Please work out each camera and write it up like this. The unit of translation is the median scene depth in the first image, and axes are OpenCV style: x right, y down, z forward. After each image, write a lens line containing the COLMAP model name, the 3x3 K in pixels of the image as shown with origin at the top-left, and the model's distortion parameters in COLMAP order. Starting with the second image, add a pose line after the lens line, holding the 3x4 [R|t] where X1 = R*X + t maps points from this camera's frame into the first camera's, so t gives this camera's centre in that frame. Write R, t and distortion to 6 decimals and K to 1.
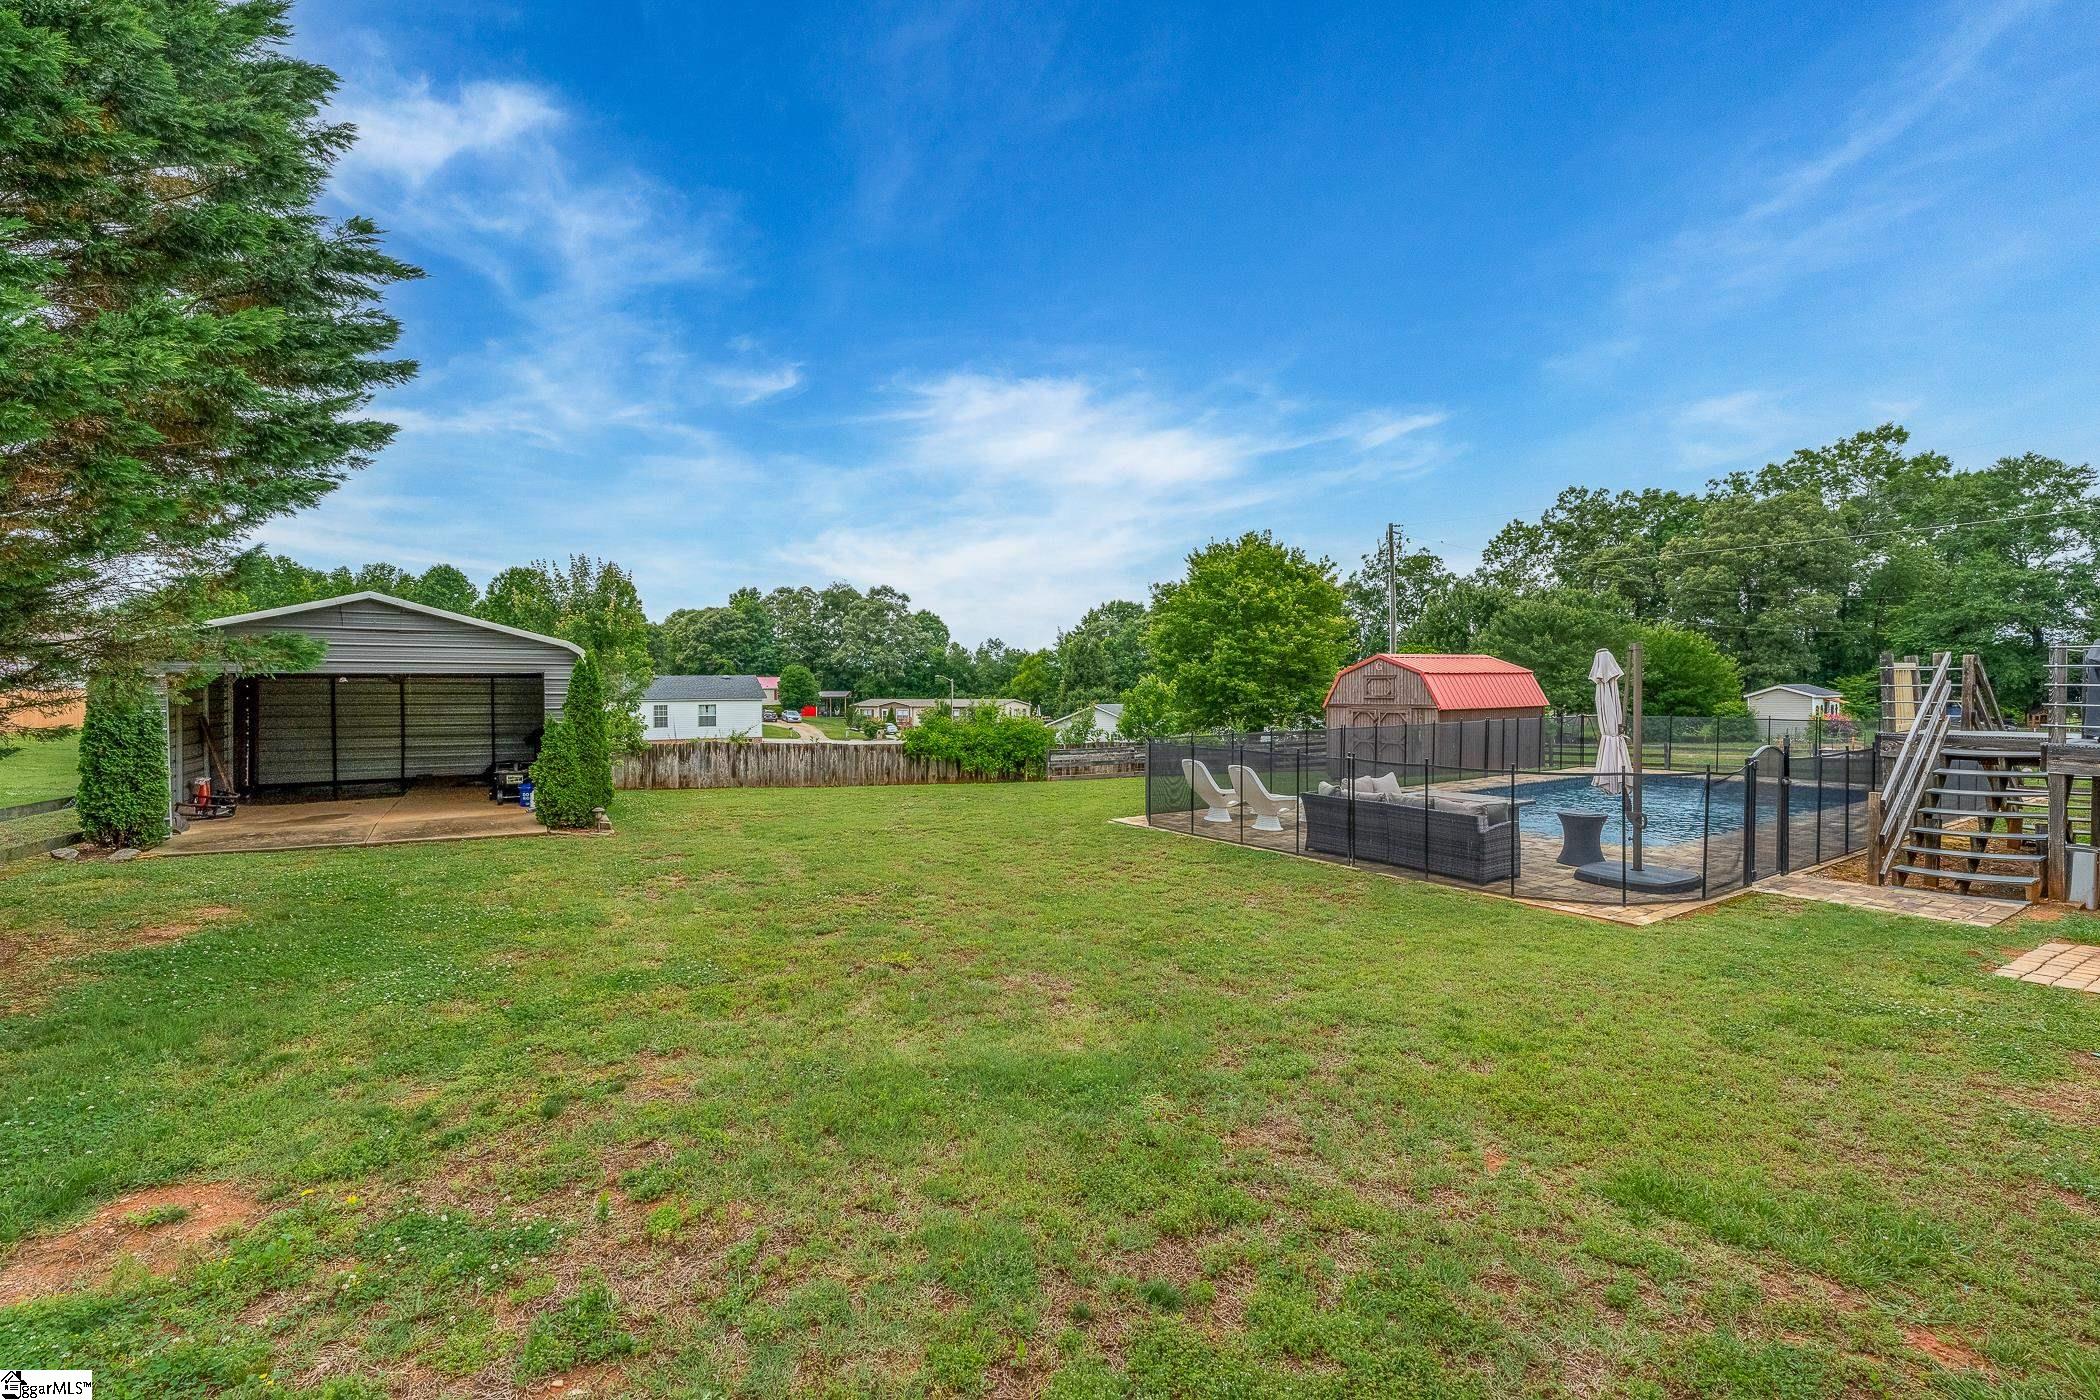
lens RADIAL K [[975.7, 0, 1041.4], [0, 975.7, 698.8], [0, 0, 1]] dist [-0.001974, -0.000525]
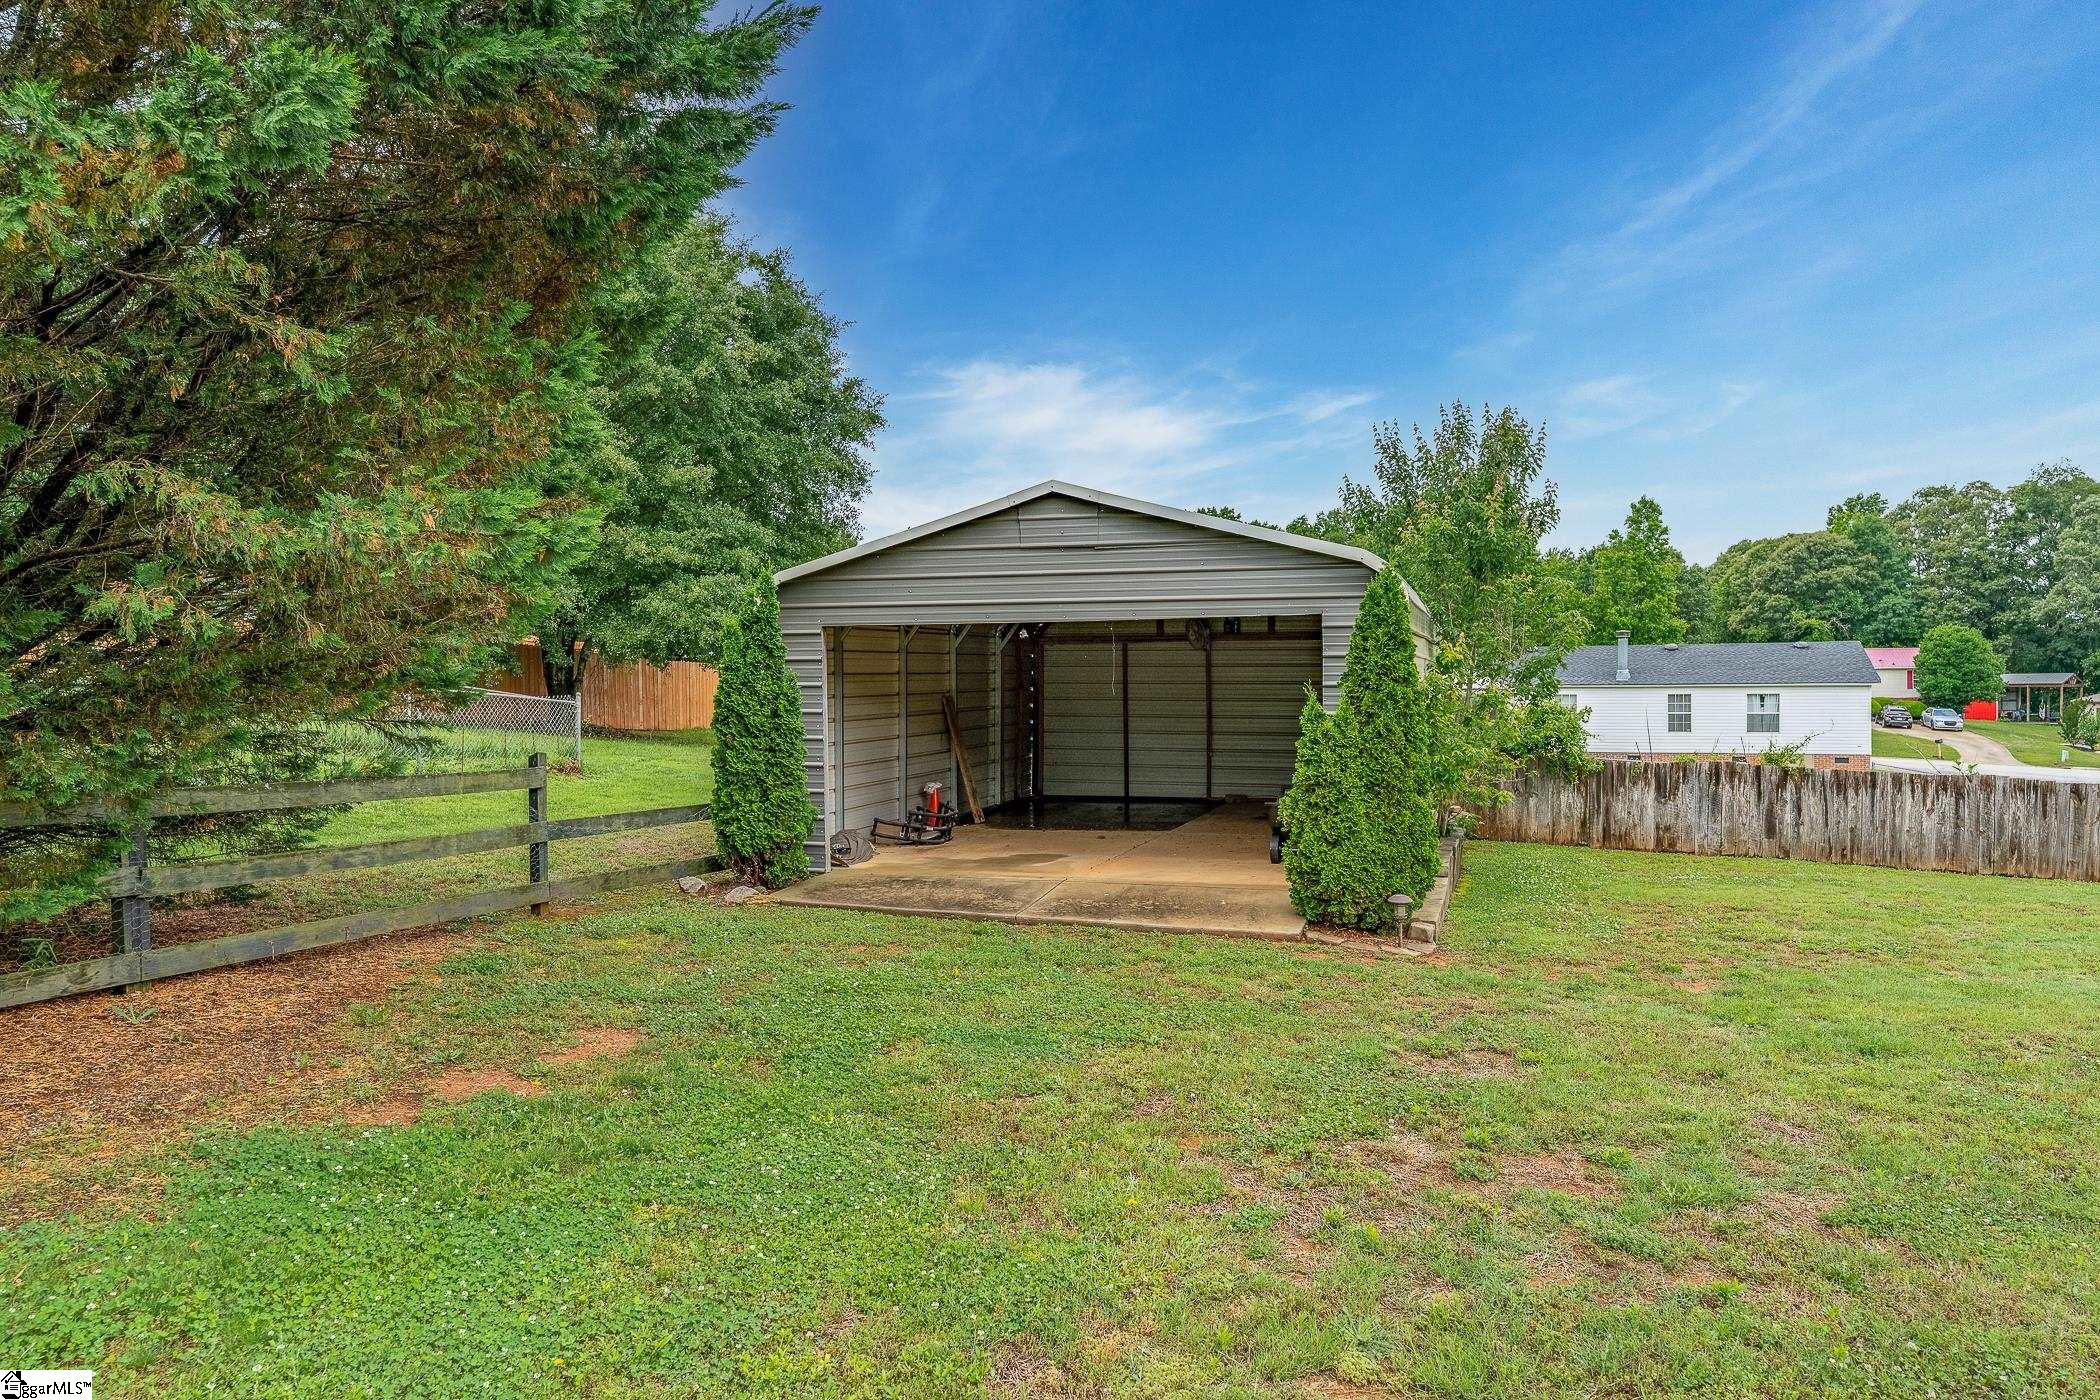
lens RADIAL K [[1420.3, 0, 1058.8], [0, 1420.3, 703.1], [0, 0, 1]] dist [0.007936, -0.002389]
pose [[0.685982, 0.014389, -0.727476, -0.040195], [-0.007800, 0.999892, 0.012422, 0.006809], [0.727577, -0.002847, 0.686021, 0.238243]]
